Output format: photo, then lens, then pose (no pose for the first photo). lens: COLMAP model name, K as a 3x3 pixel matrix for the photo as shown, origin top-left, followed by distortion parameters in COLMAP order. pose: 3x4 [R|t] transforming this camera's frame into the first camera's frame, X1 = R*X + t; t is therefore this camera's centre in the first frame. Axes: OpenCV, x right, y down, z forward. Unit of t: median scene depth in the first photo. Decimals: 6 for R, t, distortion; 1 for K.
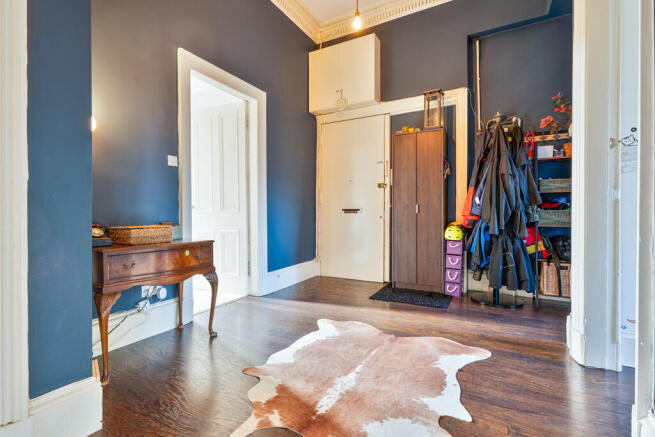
lens RADIAL K [[298.1, 0, 328.1], [0, 298.1, 217.0], [0, 0, 1]] dist [-0.001271, -0.000131]
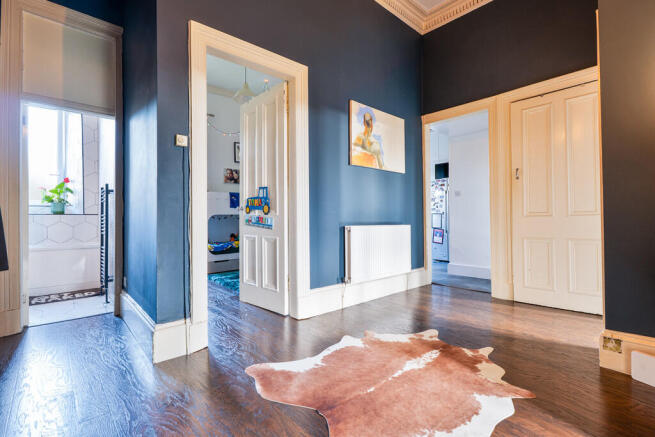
lens RADIAL K [[298.1, 0, 326.1], [0, 298.1, 220.6], [0, 0, 1]] dist [-0.001271, -0.000131]
pose [[-0.940606, 0.013703, 0.339222, -0.017423], [0.017577, 0.999811, 0.008351, -0.015996], [-0.339044, 0.013817, -0.940669, 2.250681]]
